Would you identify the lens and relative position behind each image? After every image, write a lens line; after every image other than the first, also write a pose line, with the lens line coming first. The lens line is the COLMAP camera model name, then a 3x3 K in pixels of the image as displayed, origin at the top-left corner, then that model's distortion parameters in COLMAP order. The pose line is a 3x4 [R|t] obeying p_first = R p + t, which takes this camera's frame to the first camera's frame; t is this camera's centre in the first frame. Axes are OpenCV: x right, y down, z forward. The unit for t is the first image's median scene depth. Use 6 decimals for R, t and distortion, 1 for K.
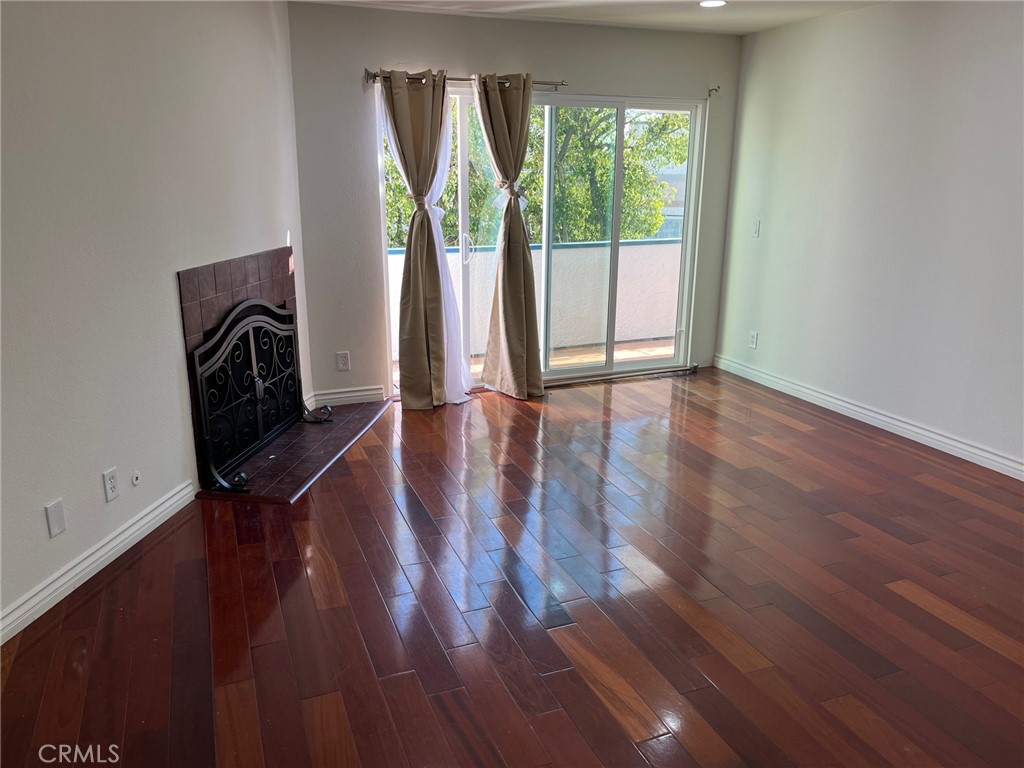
lens RADIAL K [[773.7, 0, 512.5], [0, 773.7, 386.3], [0, 0, 1]] dist [0.044709, -0.044217]
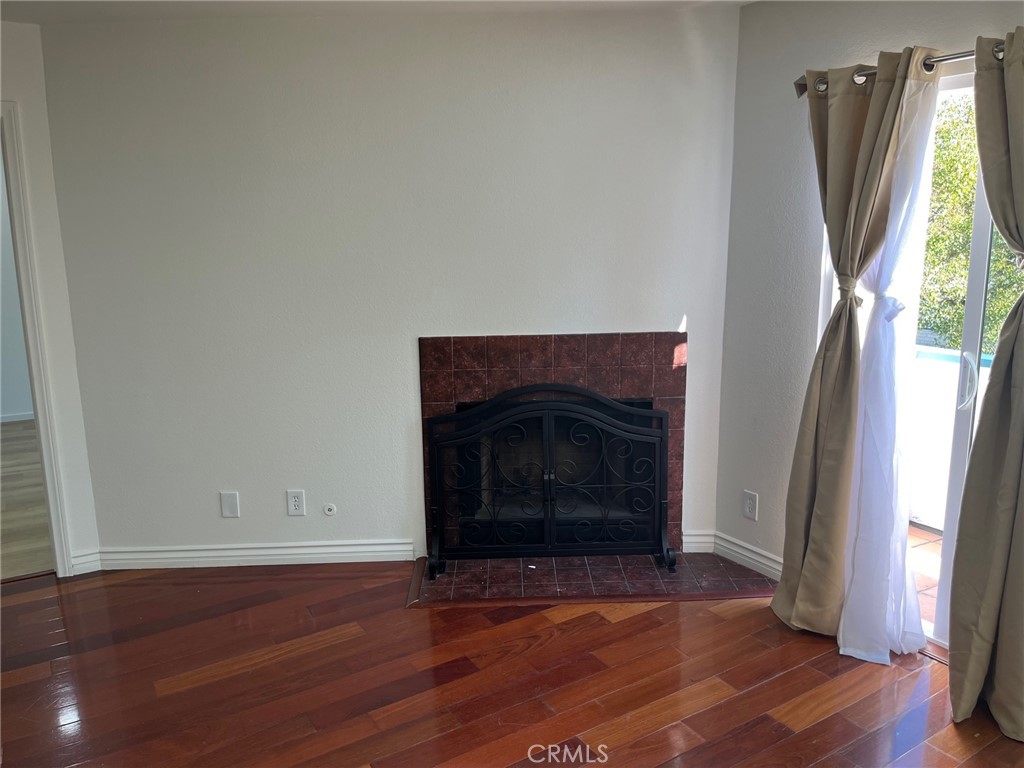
lens RADIAL K [[773.7, 0, 510.3], [0, 773.7, 382.3], [0, 0, 1]] dist [0.044709, -0.044217]
pose [[0.180913, 0.181937, -0.966524, 0.429531], [-0.254986, 0.957814, 0.132570, -0.191161], [0.949870, 0.222466, 0.219673, 0.681134]]
